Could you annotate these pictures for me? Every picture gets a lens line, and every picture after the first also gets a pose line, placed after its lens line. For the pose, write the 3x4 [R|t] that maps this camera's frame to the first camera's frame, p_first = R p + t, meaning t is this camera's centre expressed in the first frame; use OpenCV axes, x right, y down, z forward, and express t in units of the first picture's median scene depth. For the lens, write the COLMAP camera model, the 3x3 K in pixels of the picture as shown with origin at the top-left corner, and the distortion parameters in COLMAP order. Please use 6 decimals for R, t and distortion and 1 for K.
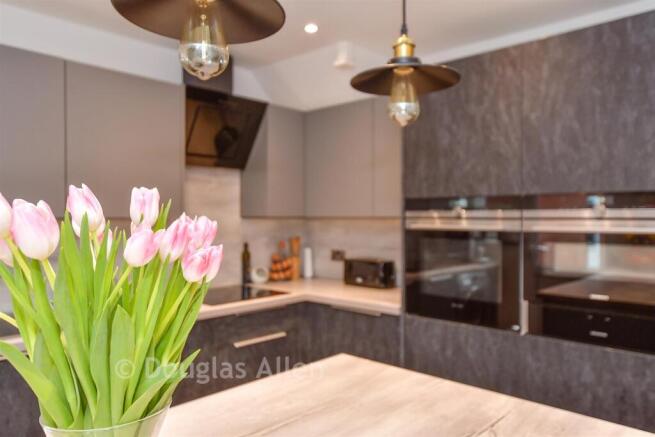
lens RADIAL K [[502.5, 0, 327.5], [0, 502.5, 218.5], [0, 0, 1]] dist [0.005772, 0.001011]
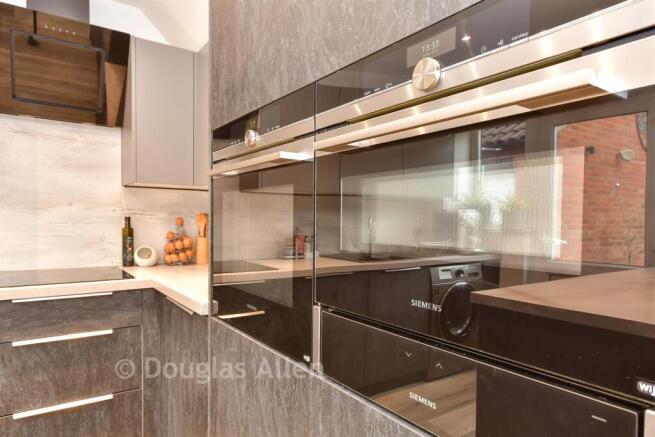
lens RADIAL K [[425.4, 0, 329.5], [0, 425.4, 235.3], [0, 0, 1]] dist [0.000417, -0.000435]
pose [[0.981809, 0.015965, -0.189200, 0.353461], [-0.010242, 0.999461, 0.031188, 0.064107], [0.189596, -0.028683, 0.981443, 0.445213]]
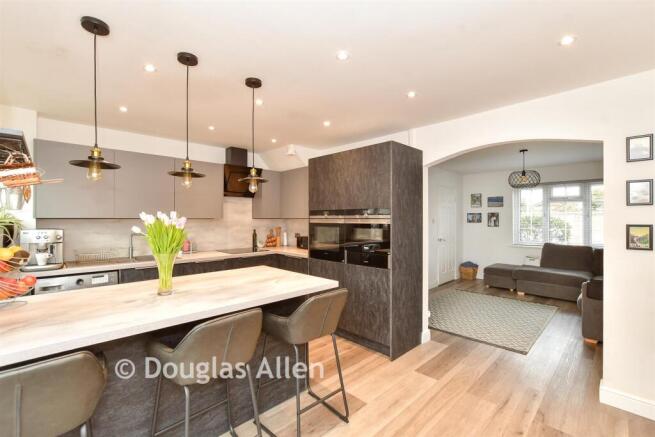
lens RADIAL K [[296.6, 0, 327.5], [0, 296.6, 218.5], [0, 0, 1]] dist [-0.003064, -0.000247]
pose [[0.999038, 0.000481, -0.043845, 0.269824], [-0.000666, 0.999991, -0.004206, 0.004588], [0.043843, 0.004231, 0.999029, -0.391892]]
